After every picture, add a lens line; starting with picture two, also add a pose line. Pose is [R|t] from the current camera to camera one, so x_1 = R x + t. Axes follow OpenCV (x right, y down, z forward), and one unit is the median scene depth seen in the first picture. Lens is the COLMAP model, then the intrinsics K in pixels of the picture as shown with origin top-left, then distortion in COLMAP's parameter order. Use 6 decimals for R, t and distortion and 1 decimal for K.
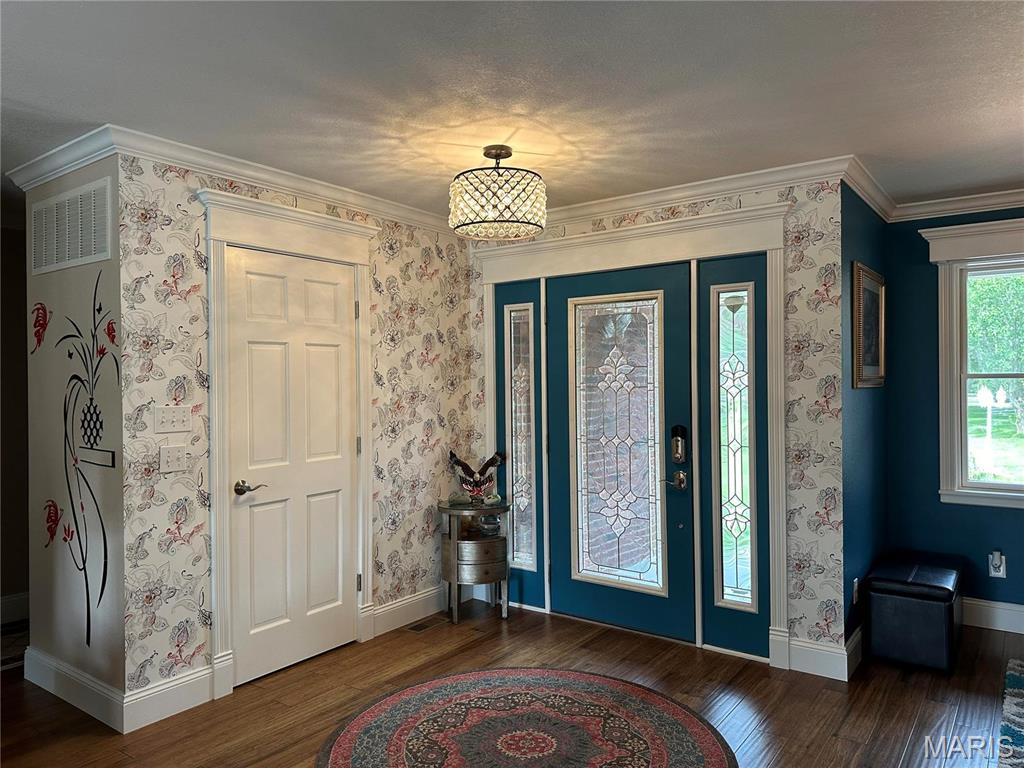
lens RADIAL K [[720.9, 0, 511.0], [0, 720.9, 378.6], [0, 0, 1]] dist [0.091654, -0.107772]
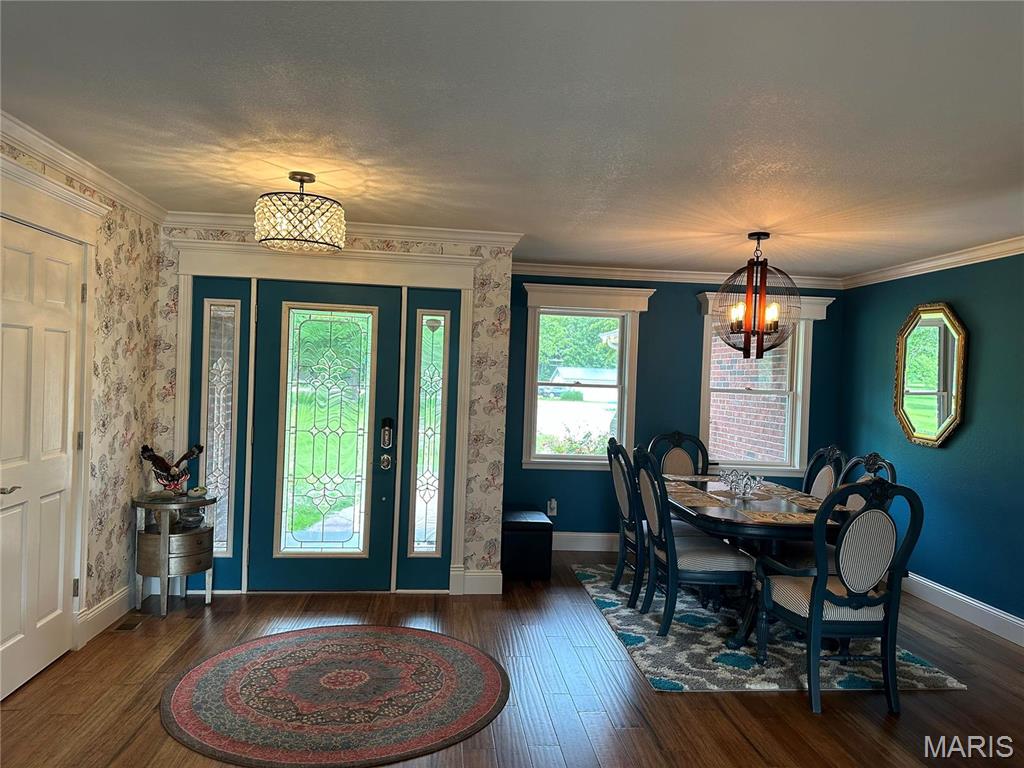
lens RADIAL K [[720.9, 0, 517.8], [0, 720.9, 381.2], [0, 0, 1]] dist [0.091654, -0.107772]
pose [[0.737877, 0.032127, 0.674170, -0.444945], [-0.046395, 0.998918, 0.003177, -0.012491], [-0.673339, -0.033622, 0.738569, -0.063049]]
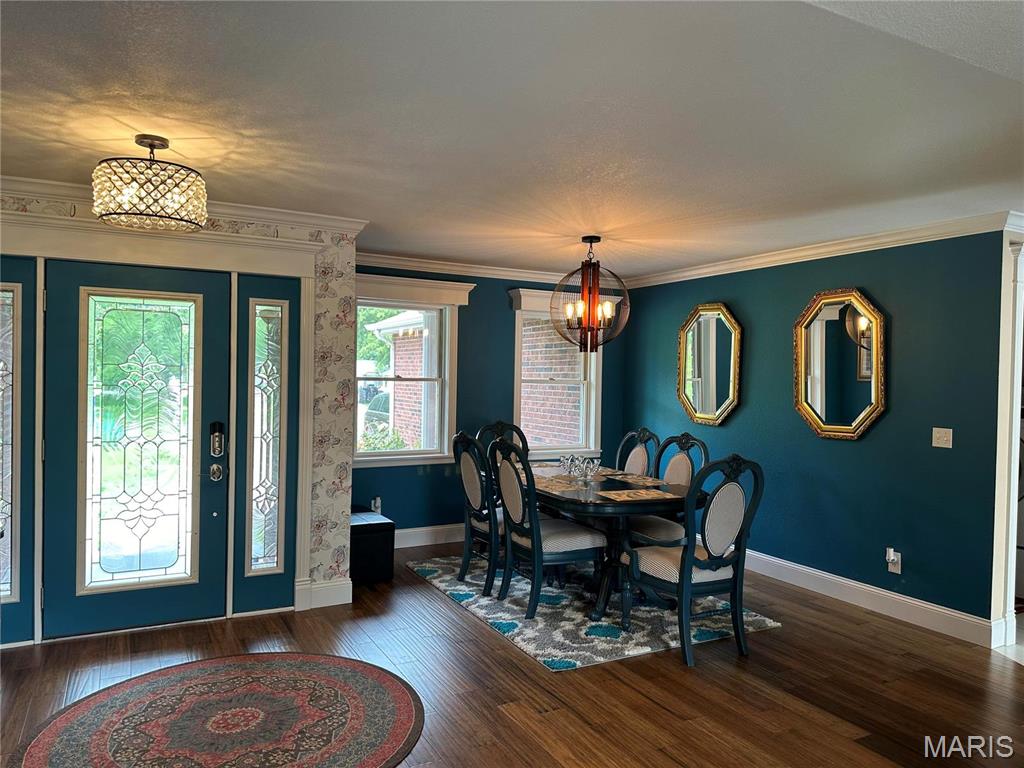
lens RADIAL K [[720.9, 0, 517.9], [0, 720.9, 383.6], [0, 0, 1]] dist [0.091654, -0.107772]
pose [[0.431513, 0.005299, 0.902091, -0.571633], [-0.027266, 0.999602, 0.007171, -0.013283], [-0.901694, -0.027691, 0.431486, 0.122939]]
